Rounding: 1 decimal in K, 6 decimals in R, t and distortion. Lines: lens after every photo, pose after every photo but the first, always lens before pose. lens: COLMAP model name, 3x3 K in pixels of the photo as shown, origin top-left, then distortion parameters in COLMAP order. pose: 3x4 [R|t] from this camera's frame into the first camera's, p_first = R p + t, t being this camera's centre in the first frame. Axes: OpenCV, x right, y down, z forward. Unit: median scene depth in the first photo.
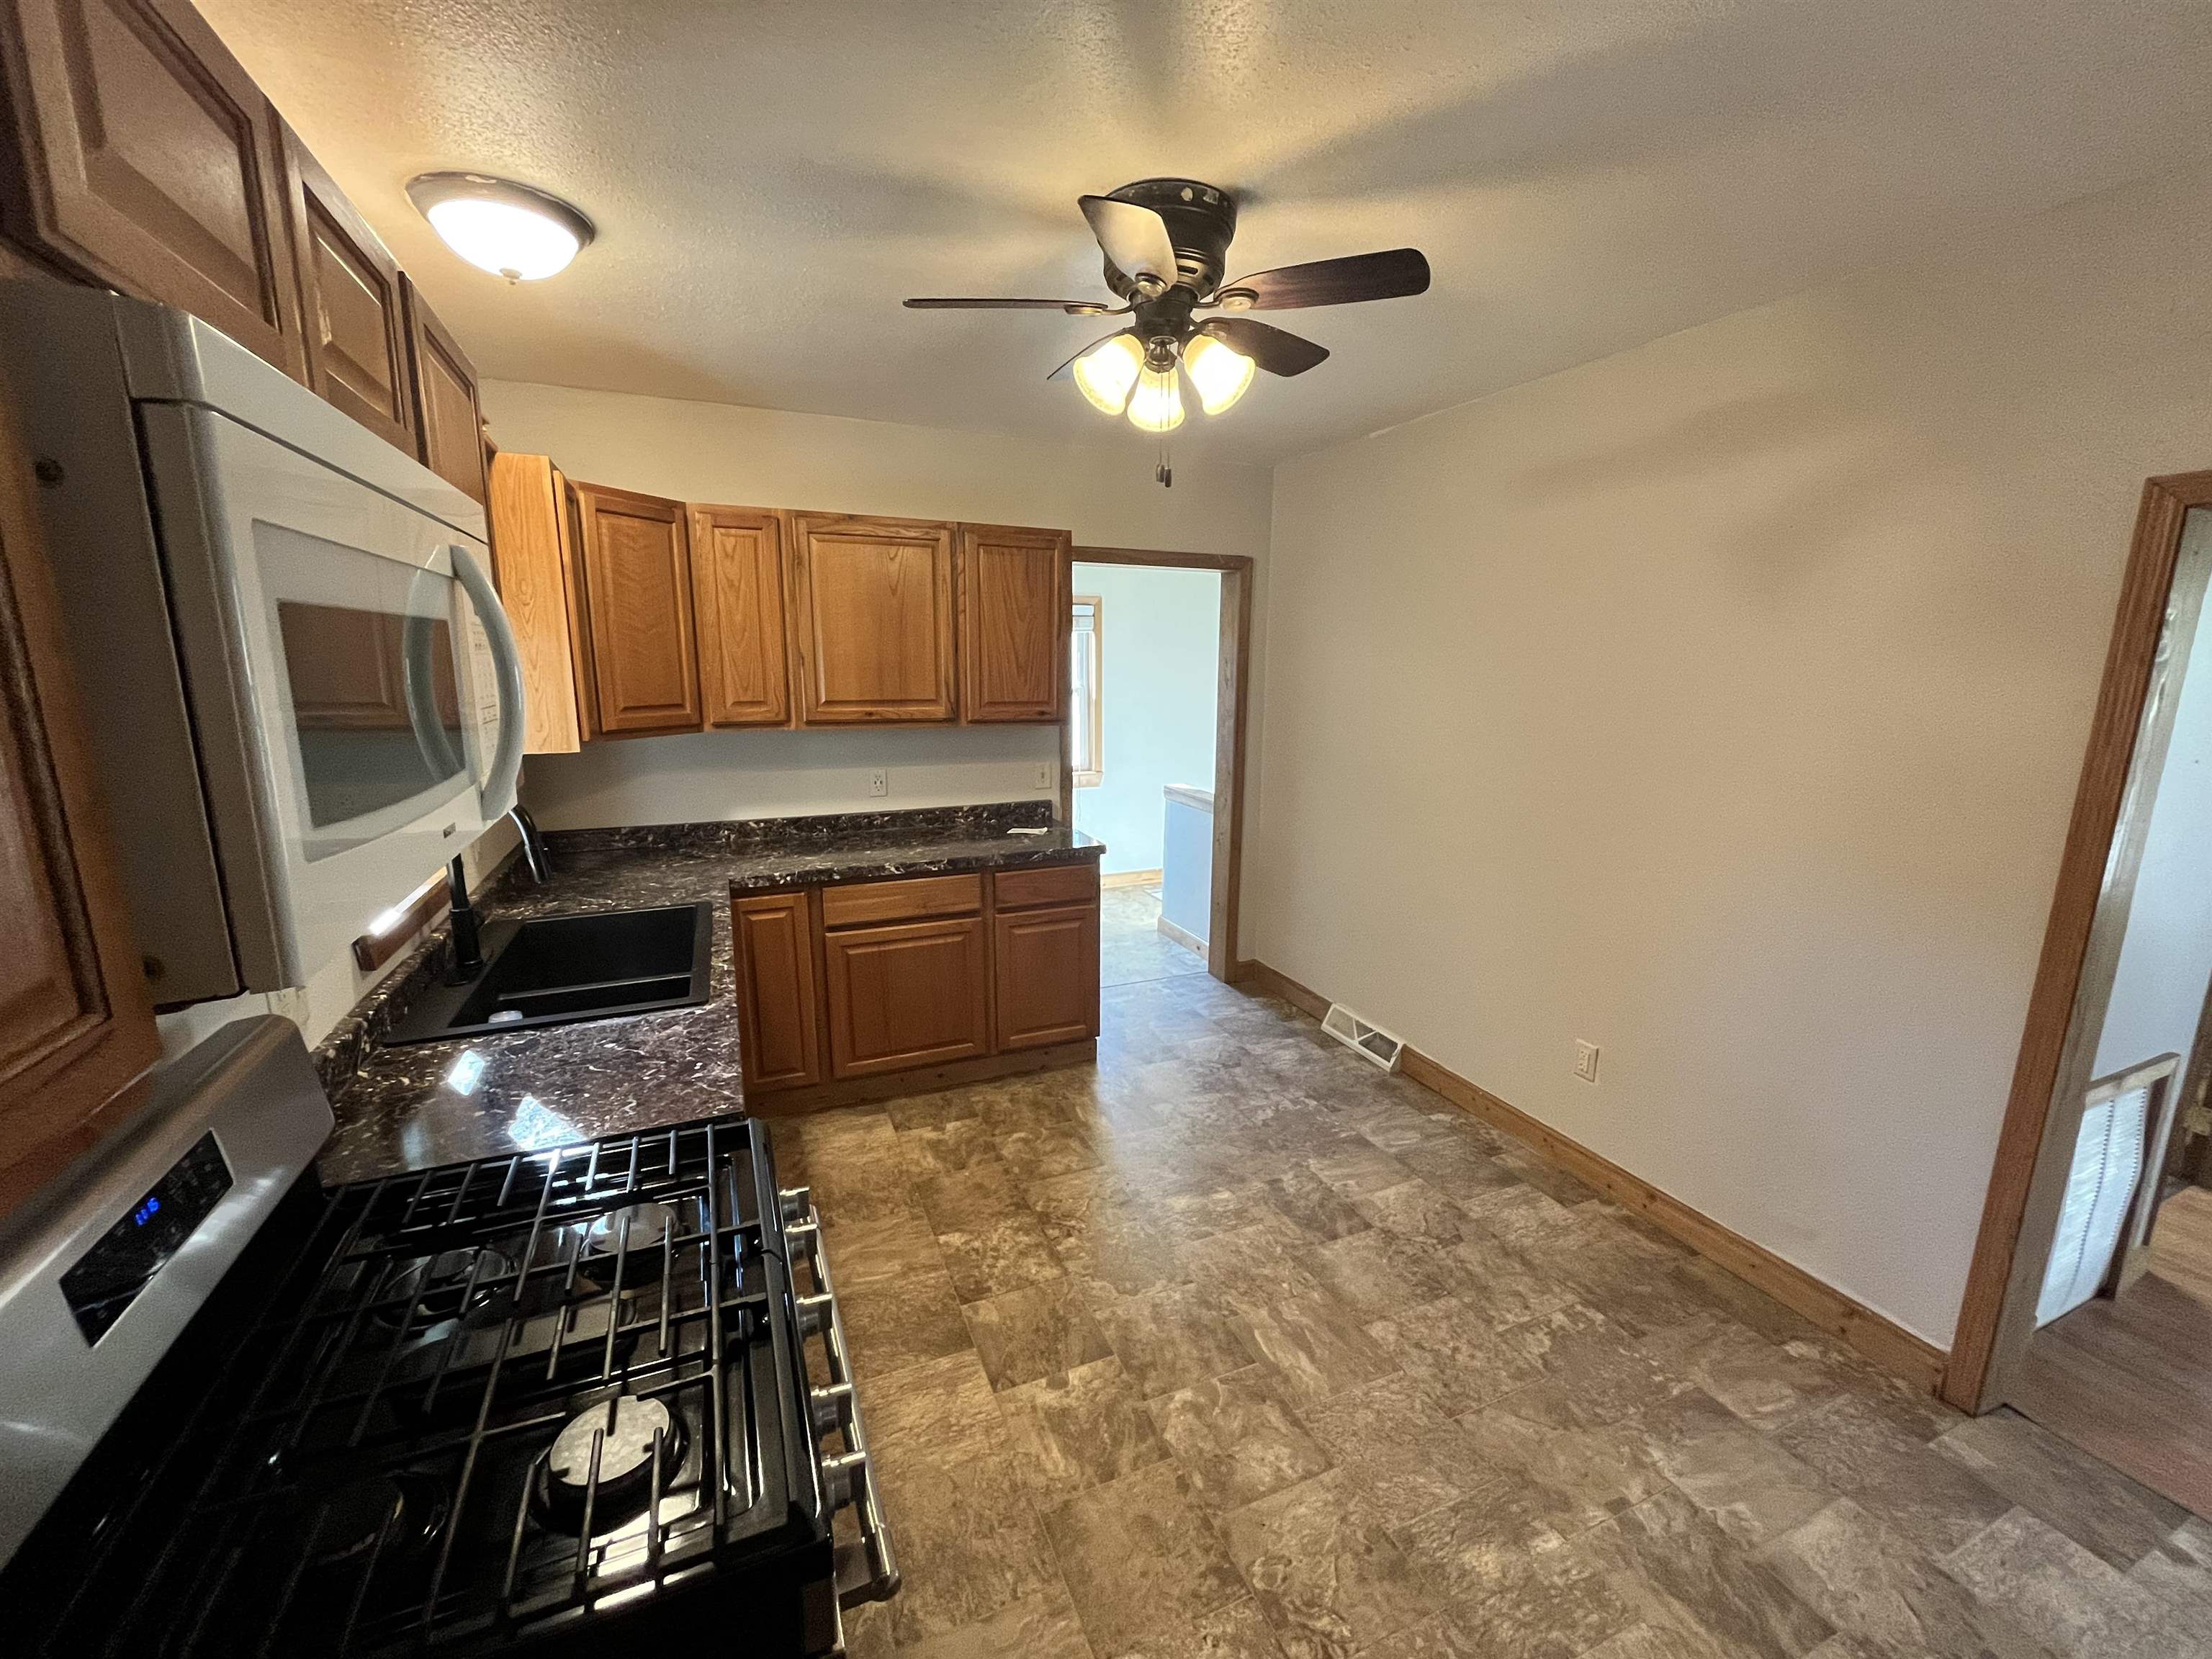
lens RADIAL K [[890.0, 0, 1108.6], [0, 890.0, 833.3], [0, 0, 1]] dist [-0.002216, -0.000495]
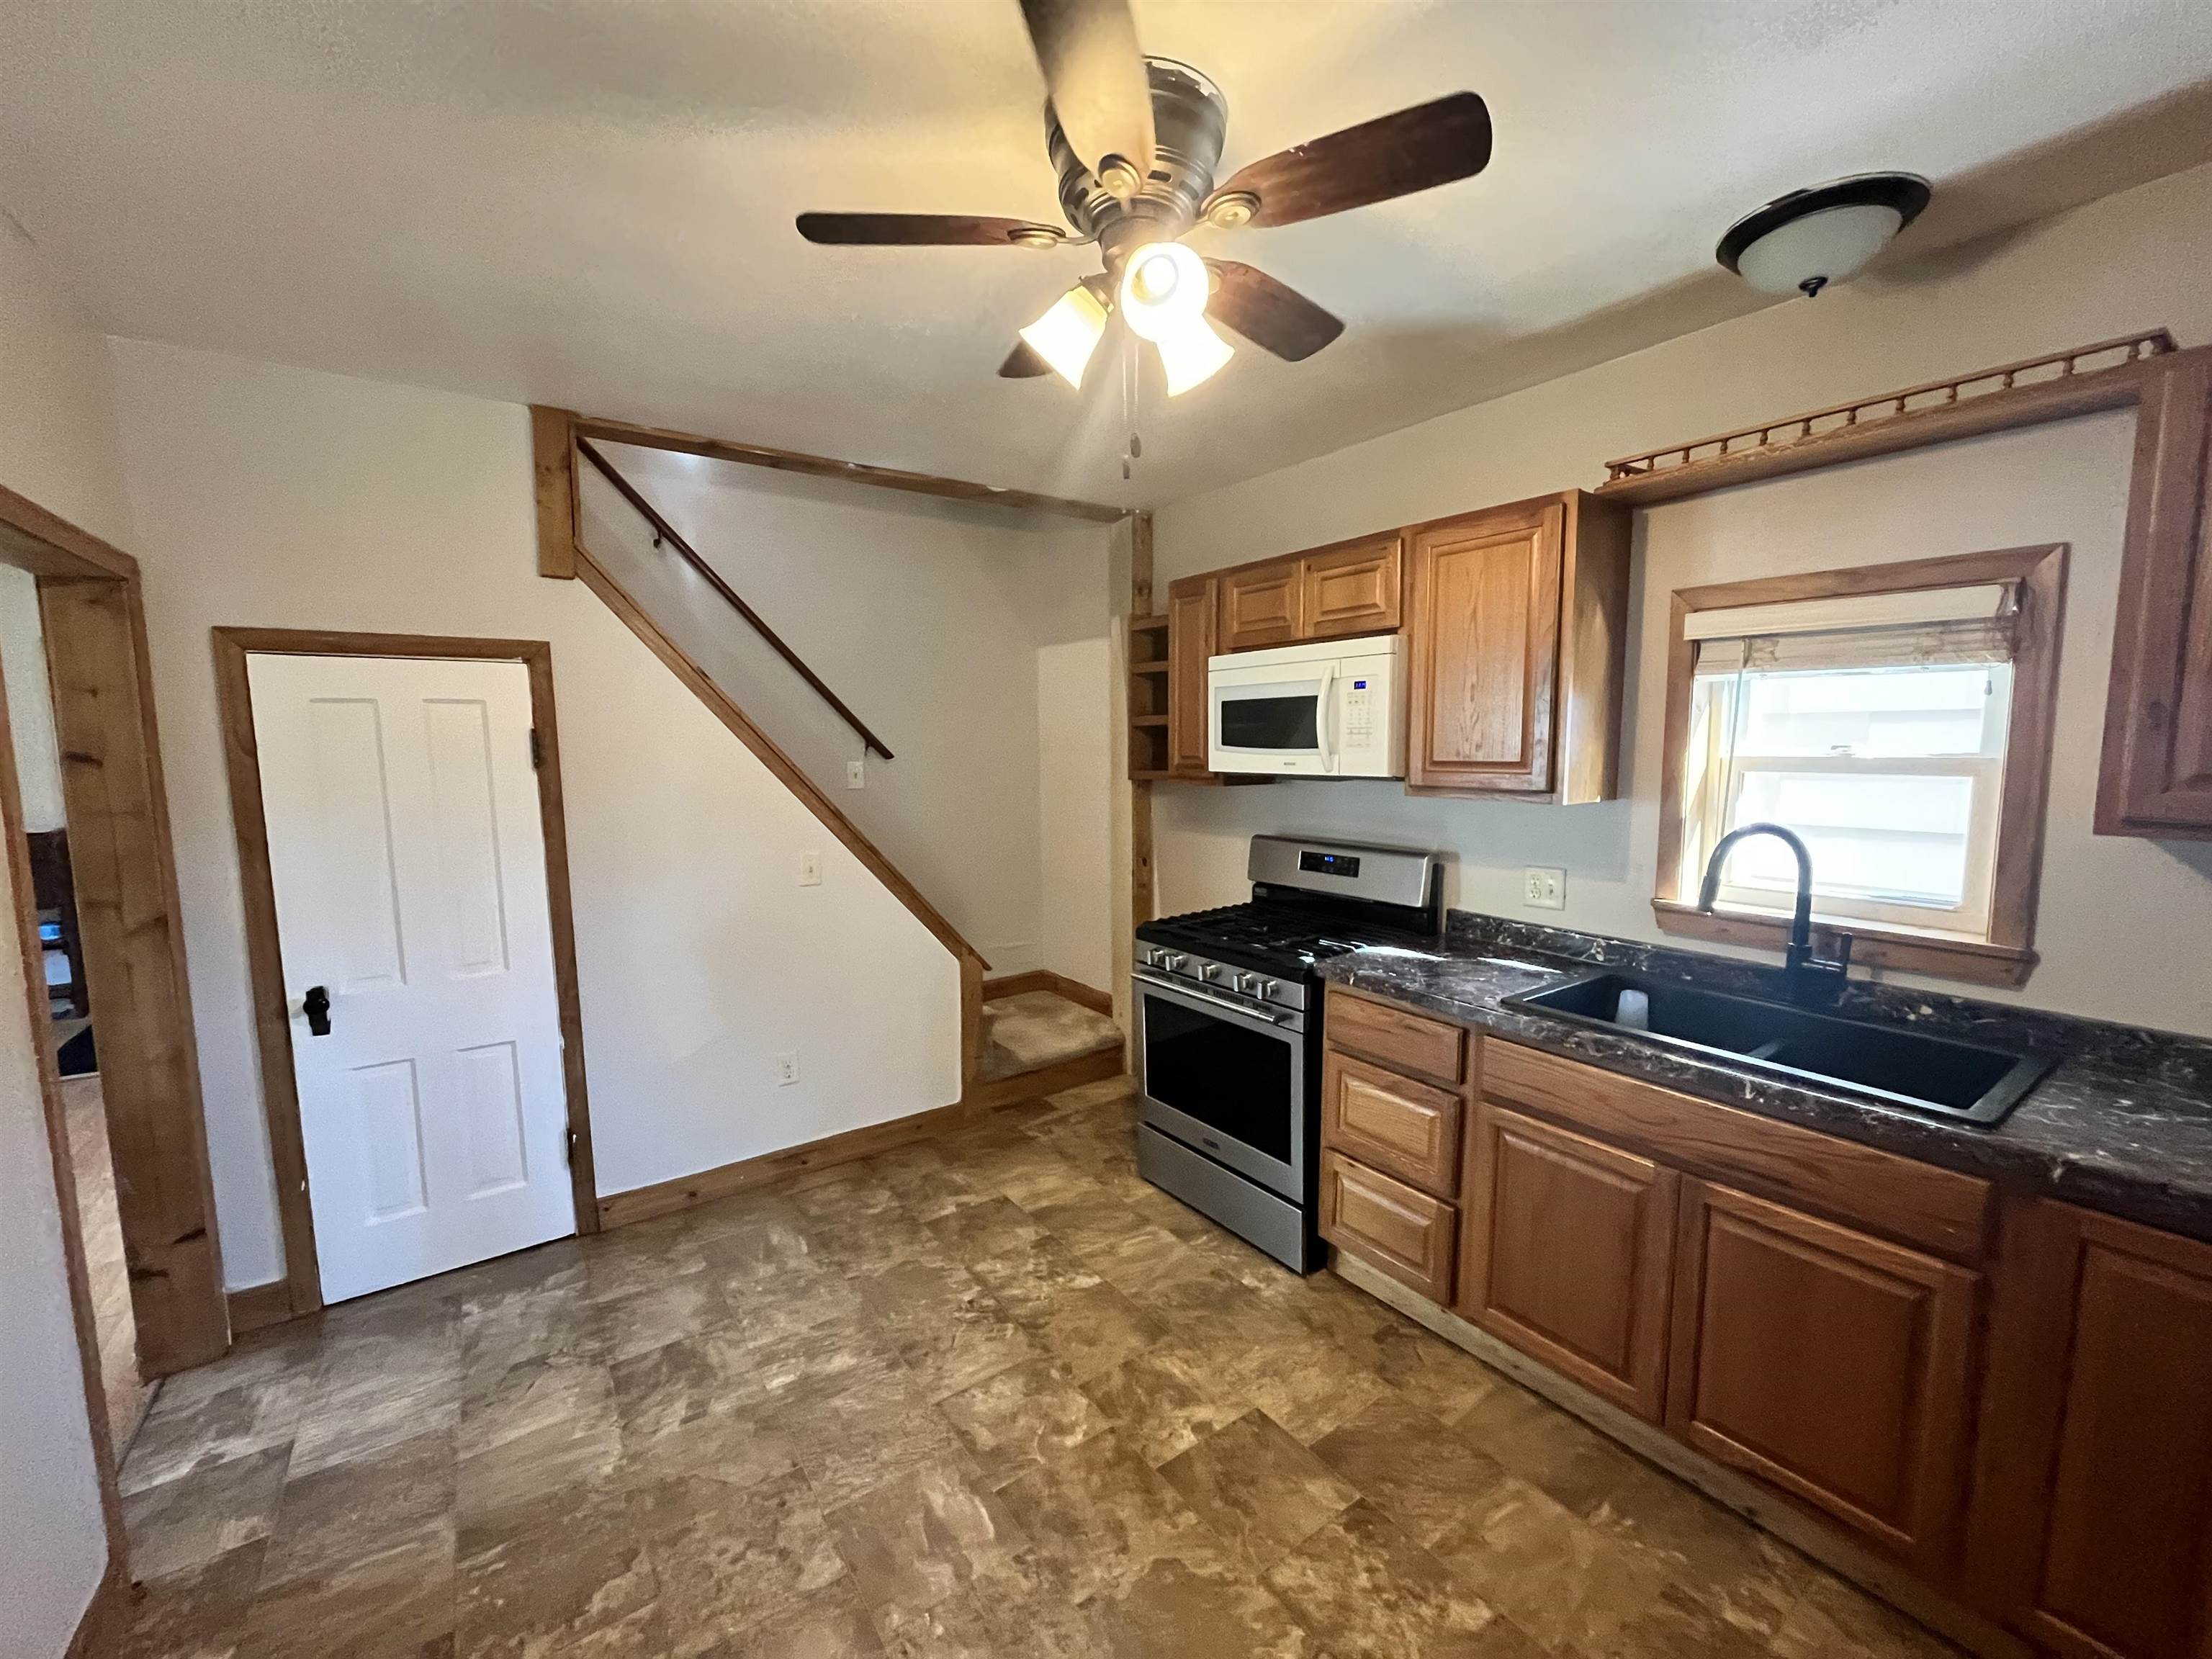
lens RADIAL K [[890.0, 0, 1106.9], [0, 890.0, 834.9], [0, 0, 1]] dist [-0.002216, -0.000495]
pose [[-0.978933, 0.021932, -0.203002, 0.190709], [-0.039027, 0.955785, 0.291465, -0.238024], [0.200418, 0.293247, -0.934793, 1.415404]]
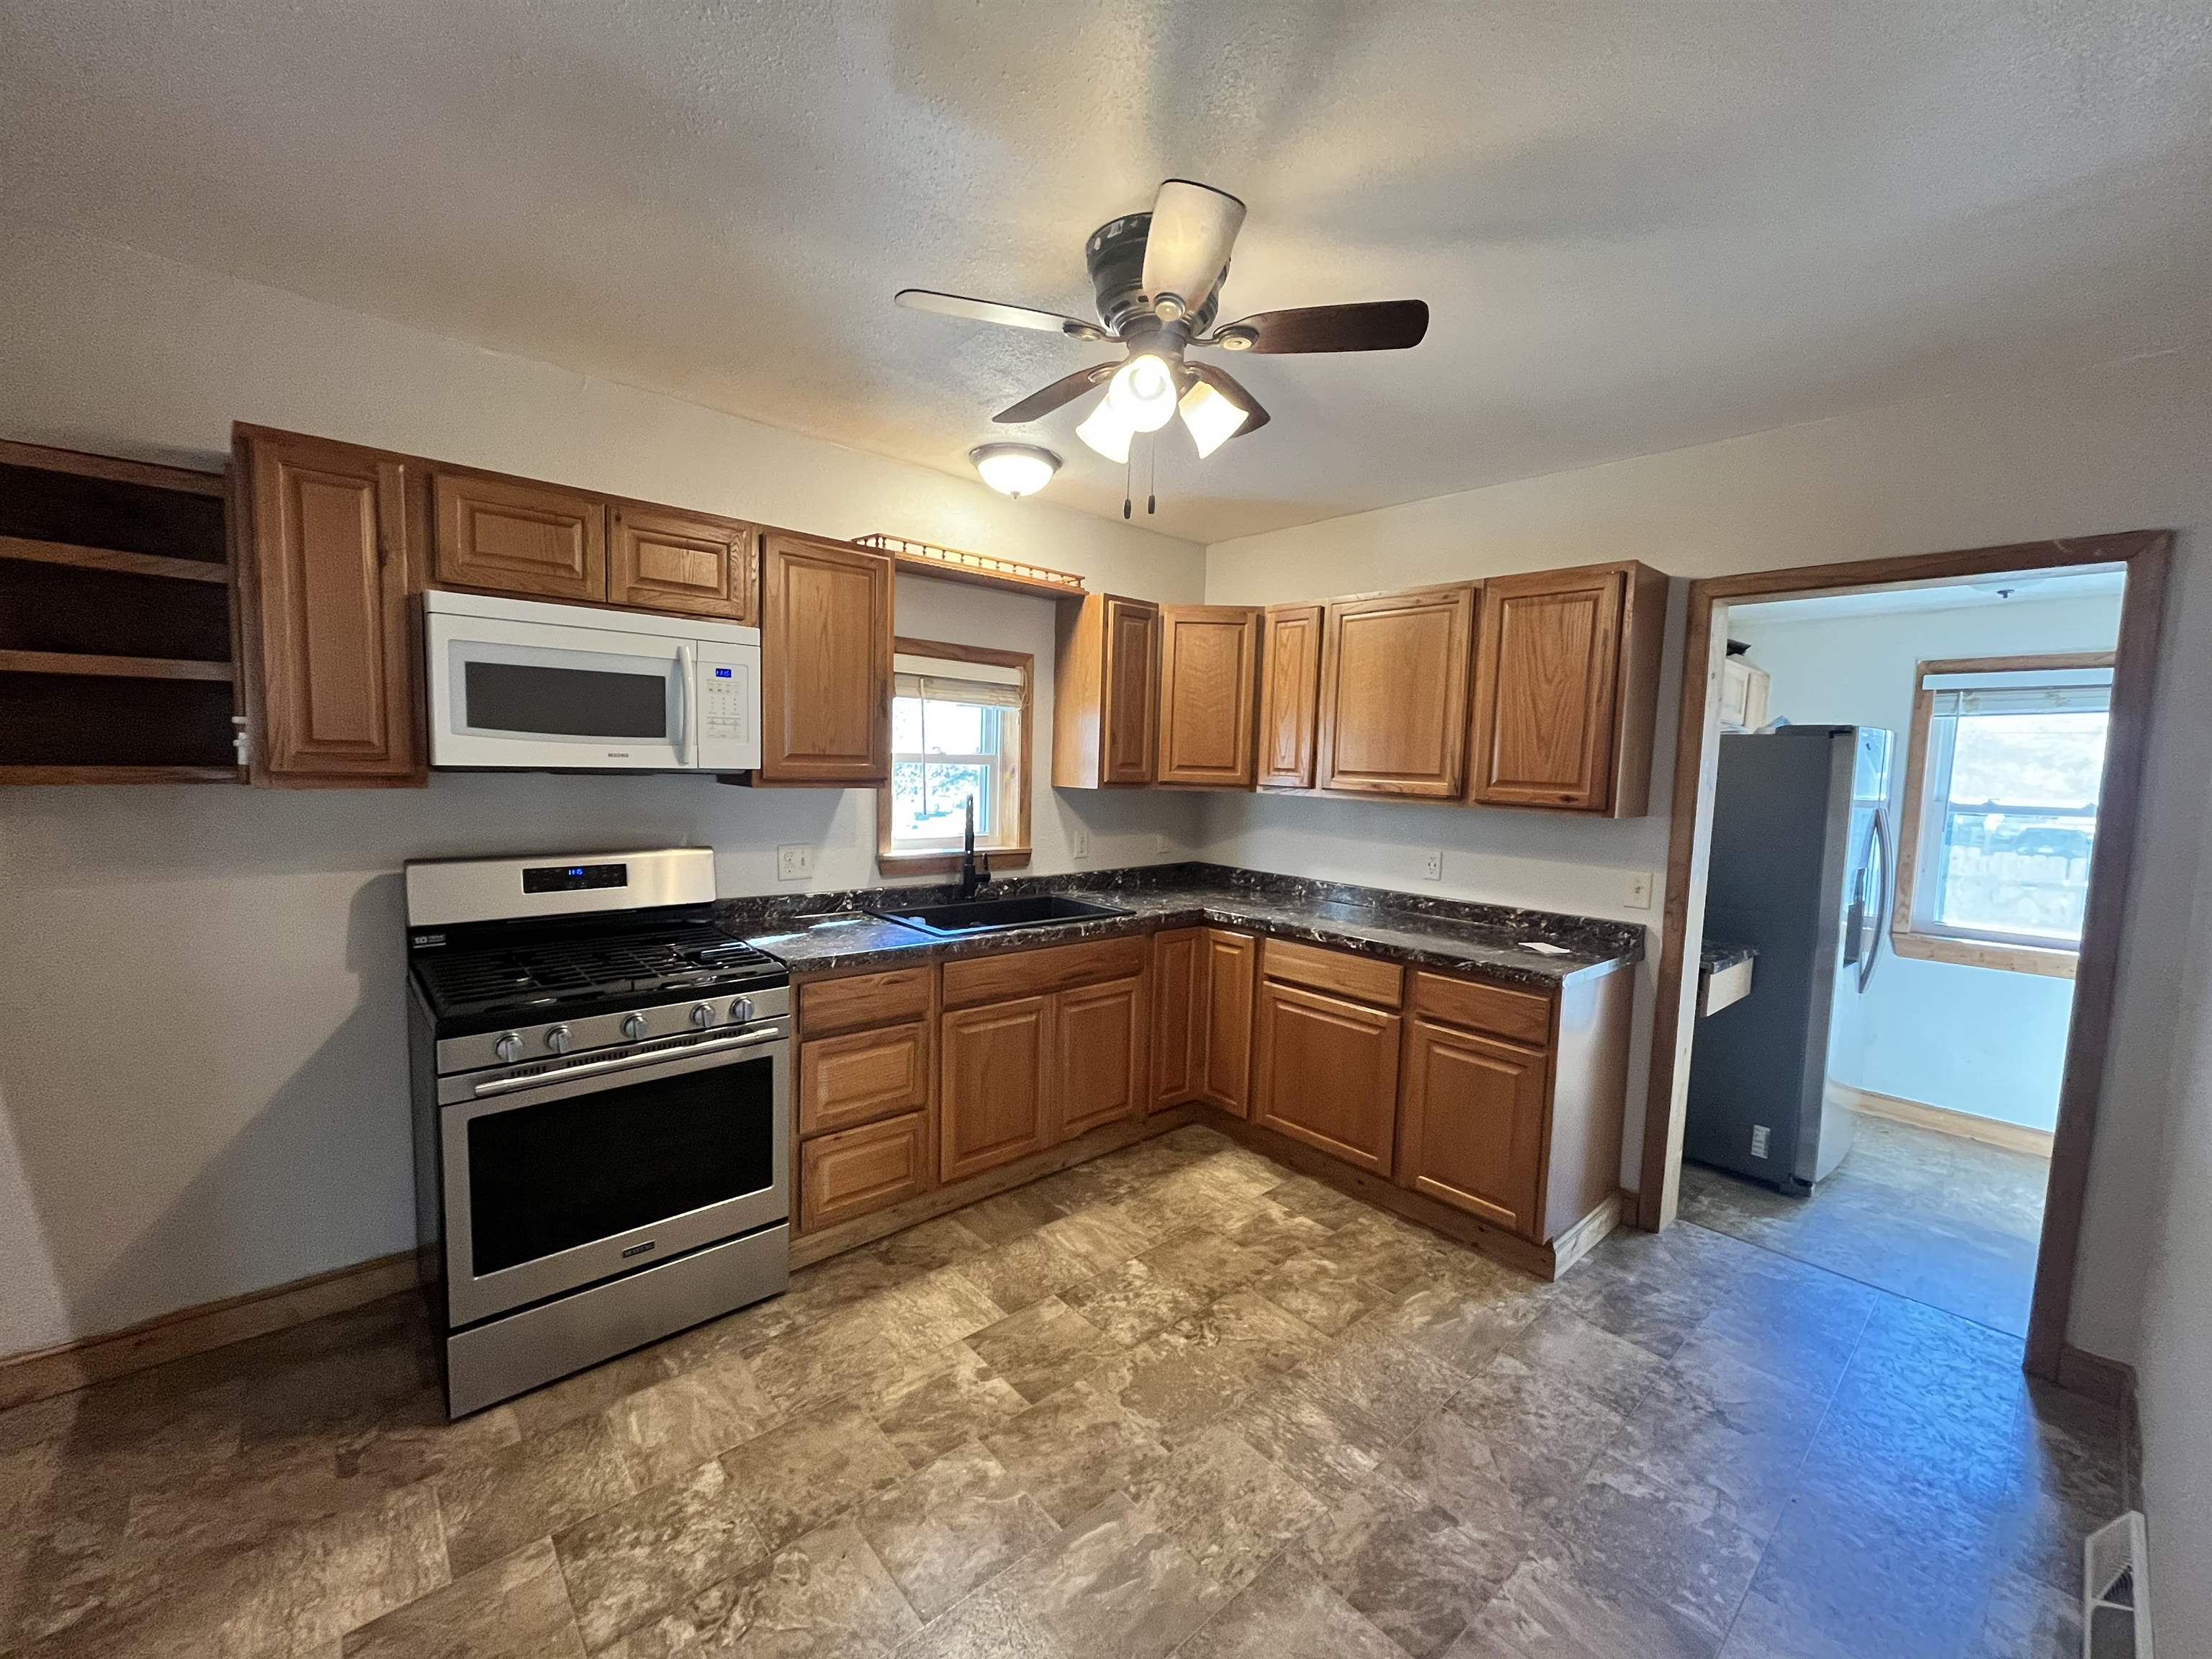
lens RADIAL K [[890.0, 0, 1107.0], [0, 890.0, 833.0], [0, 0, 1]] dist [-0.002216, -0.000495]
pose [[0.310240, 0.081648, -0.947146, 0.774945], [-0.214277, 0.976672, 0.014006, -0.043828], [0.926195, 0.198607, 0.320498, 0.557741]]
